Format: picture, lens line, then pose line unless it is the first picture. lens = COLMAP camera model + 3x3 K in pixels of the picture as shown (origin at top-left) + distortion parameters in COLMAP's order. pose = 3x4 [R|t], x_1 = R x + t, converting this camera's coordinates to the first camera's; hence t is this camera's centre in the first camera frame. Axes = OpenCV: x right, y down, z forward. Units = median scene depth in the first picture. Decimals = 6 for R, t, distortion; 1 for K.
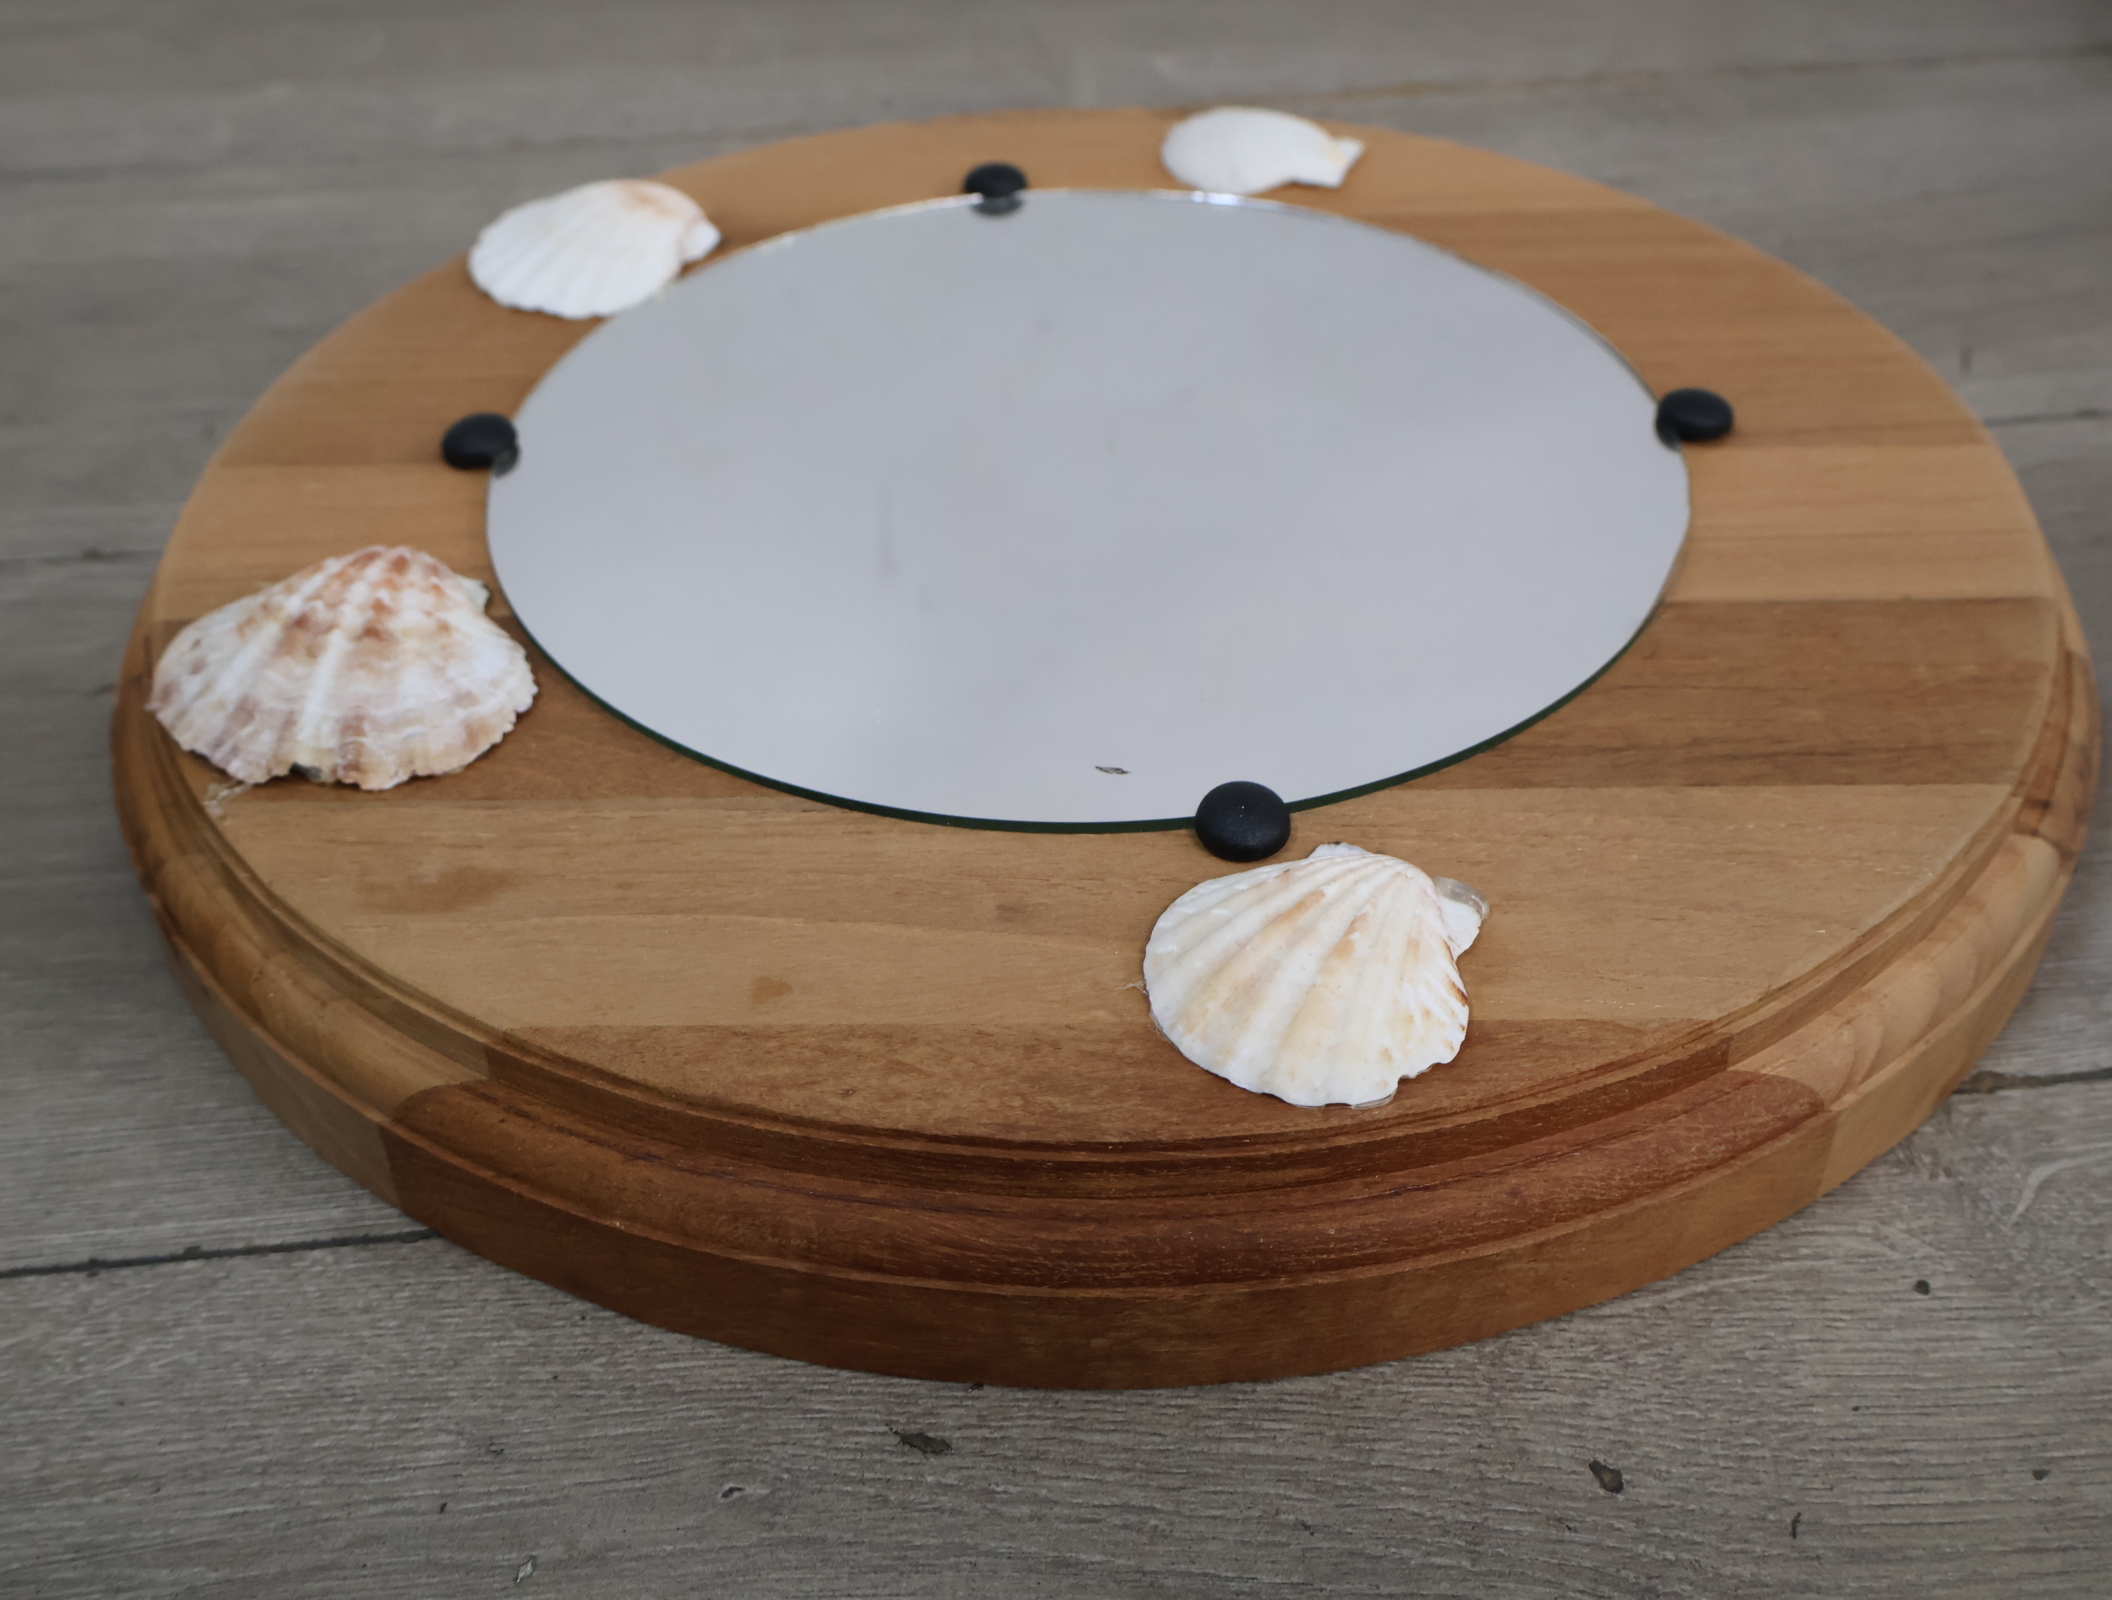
lens RADIAL K [[2337.3, 0, 1044.6], [0, 2337.3, 801.0], [0, 0, 1]] dist [0.005317, 0.021340]
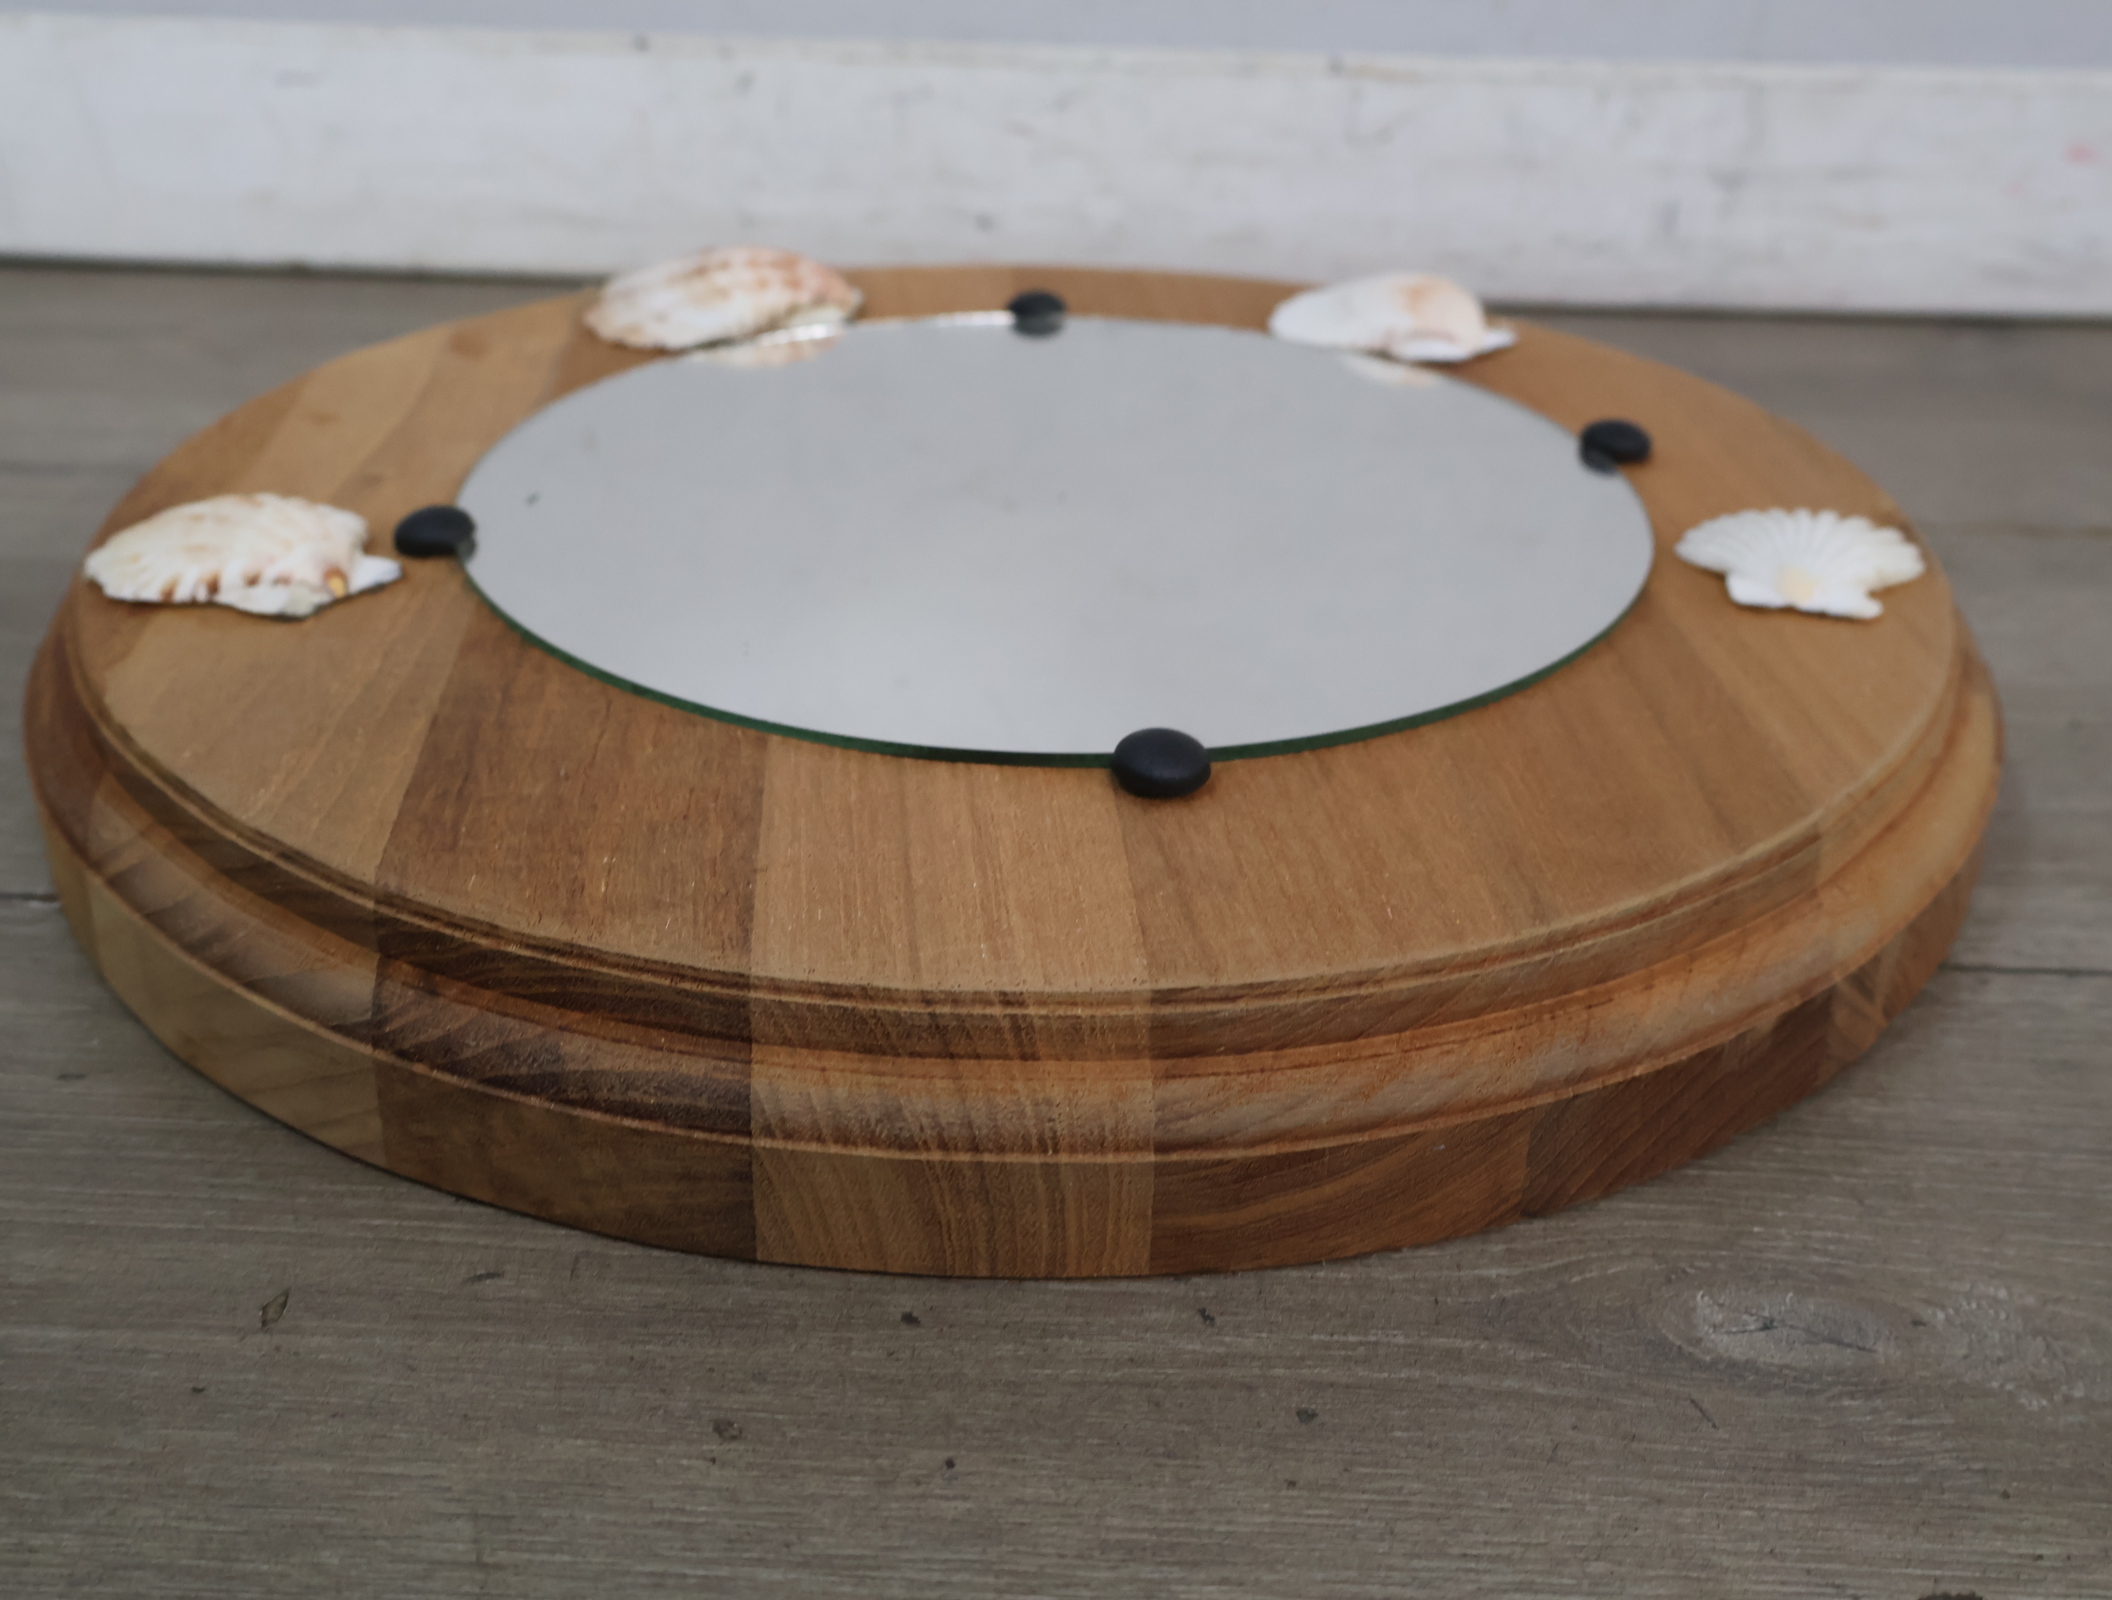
lens RADIAL K [[2337.3, 0, 1044.6], [0, 2337.3, 801.0], [0, 0, 1]] dist [0.005317, 0.021340]
pose [[0.075380, 0.490853, -0.867975, 1.170354], [-0.643555, 0.688845, 0.333662, -0.478050], [0.761679, 0.533438, 0.367816, 0.853162]]
